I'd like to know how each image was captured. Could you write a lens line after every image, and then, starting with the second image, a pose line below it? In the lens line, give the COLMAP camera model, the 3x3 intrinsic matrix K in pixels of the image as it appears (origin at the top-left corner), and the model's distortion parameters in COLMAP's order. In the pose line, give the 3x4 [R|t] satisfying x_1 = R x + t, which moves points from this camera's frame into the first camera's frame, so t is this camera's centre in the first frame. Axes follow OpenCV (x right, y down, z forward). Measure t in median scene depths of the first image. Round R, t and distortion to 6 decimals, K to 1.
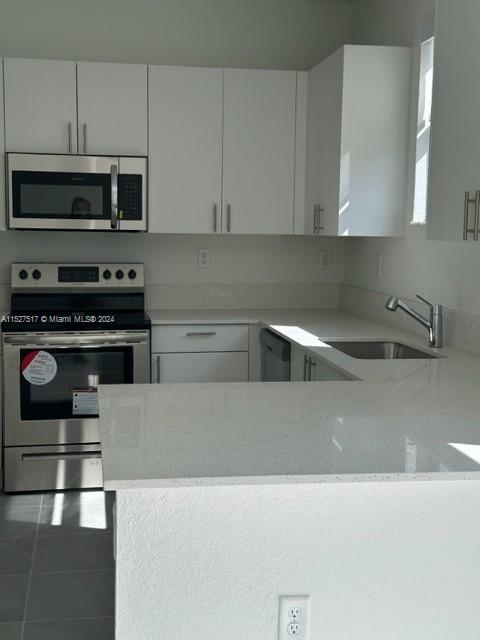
lens RADIAL K [[876.3, 0, 239.2], [0, 876.3, 306.7], [0, 0, 1]] dist [0.120371, 0.006062]
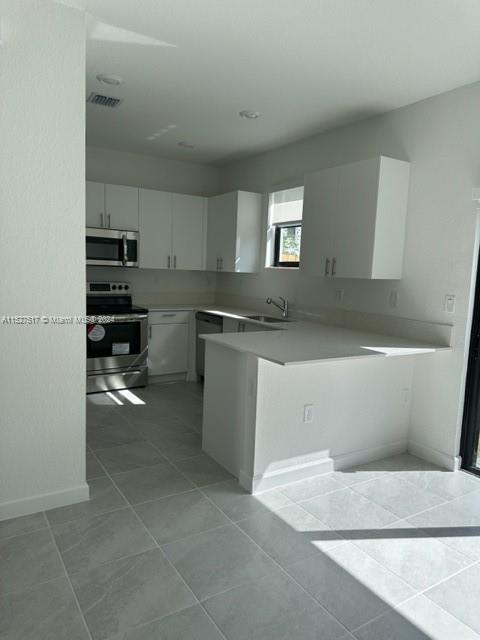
lens RADIAL K [[443.1, 0, 240.0], [0, 443.1, 320.0], [0, 0, 1]] dist [0.129494, -0.194663]
pose [[0.921831, -0.020765, 0.387036, -0.304458], [0.007193, 0.999308, 0.036483, 0.003576], [-0.387526, -0.030847, 0.921343, -0.089078]]
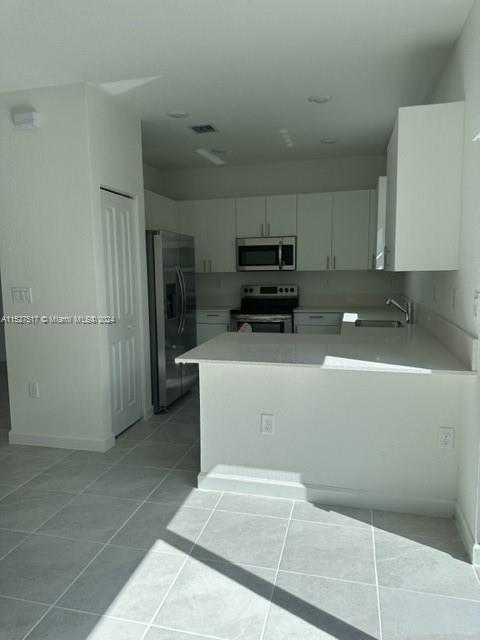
lens RADIAL K [[443.1, 0, 240.0], [0, 443.1, 320.0], [0, 0, 1]] dist [0.129494, -0.194663]
pose [[0.915058, 0.018157, -0.402913, 0.223657], [-0.009019, 0.999658, 0.024565, 0.013120], [0.403221, -0.018845, 0.914909, -0.080686]]
